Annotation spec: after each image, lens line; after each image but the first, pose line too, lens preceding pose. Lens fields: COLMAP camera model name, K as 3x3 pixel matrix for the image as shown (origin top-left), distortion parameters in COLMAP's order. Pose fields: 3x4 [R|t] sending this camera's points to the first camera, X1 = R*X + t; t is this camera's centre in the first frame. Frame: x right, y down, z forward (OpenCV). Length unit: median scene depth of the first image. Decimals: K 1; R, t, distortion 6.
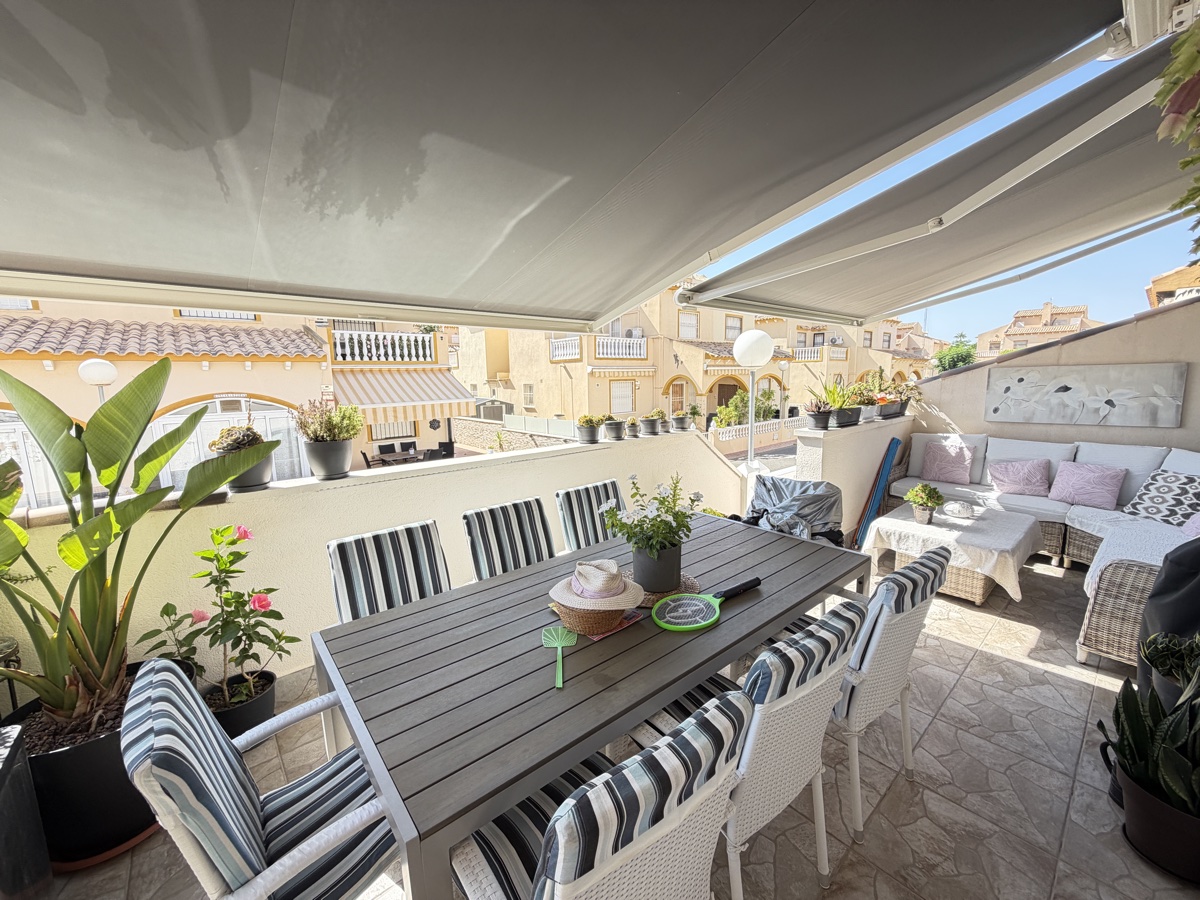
lens RADIAL K [[478.5, 0, 601.6], [0, 478.5, 449.8], [0, 0, 1]] dist [0.001429, -0.000072]
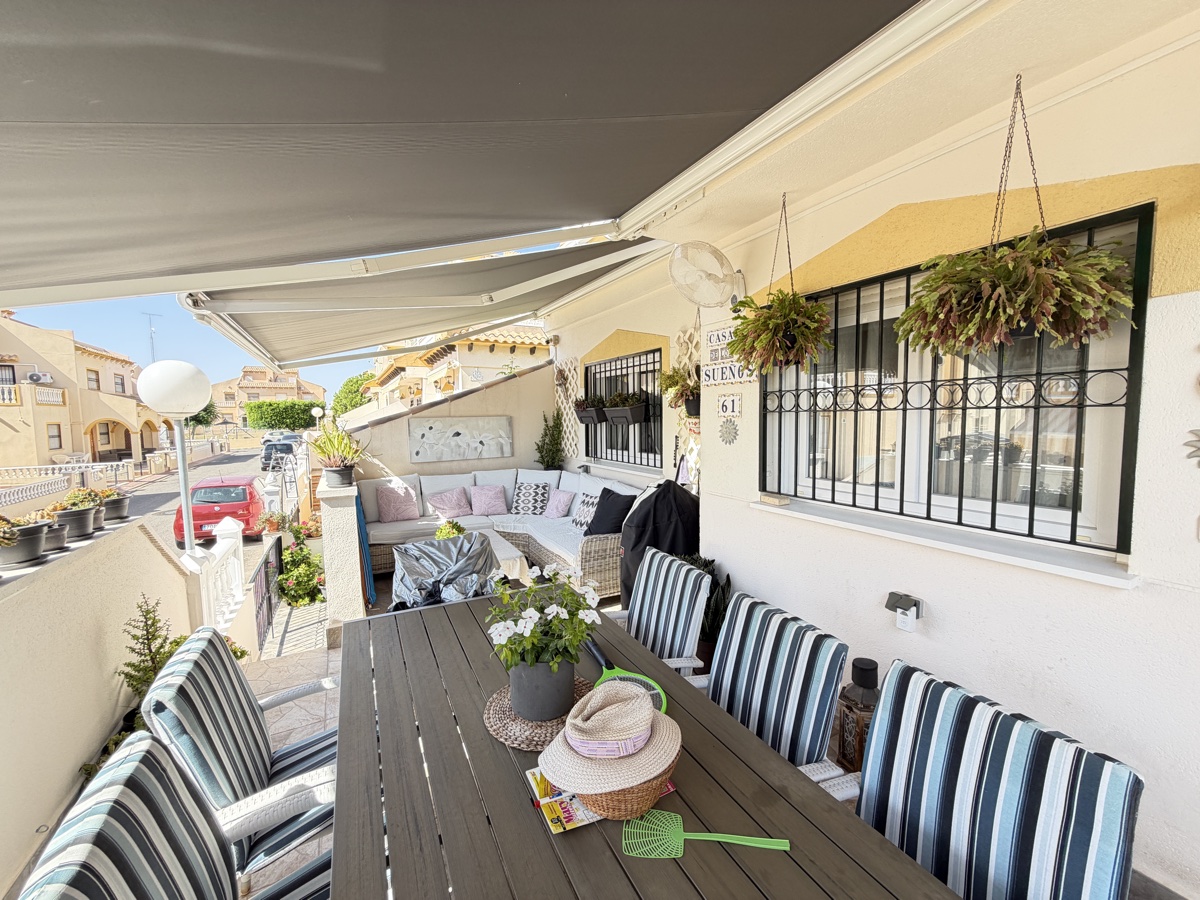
lens RADIAL K [[478.5, 0, 595.3], [0, 478.5, 453.1], [0, 0, 1]] dist [0.001429, -0.000072]
pose [[0.221085, -0.060728, 0.973362, -0.260103], [0.153366, 0.987806, 0.026794, -0.049509], [-0.963120, 0.143357, 0.227702, 0.317404]]
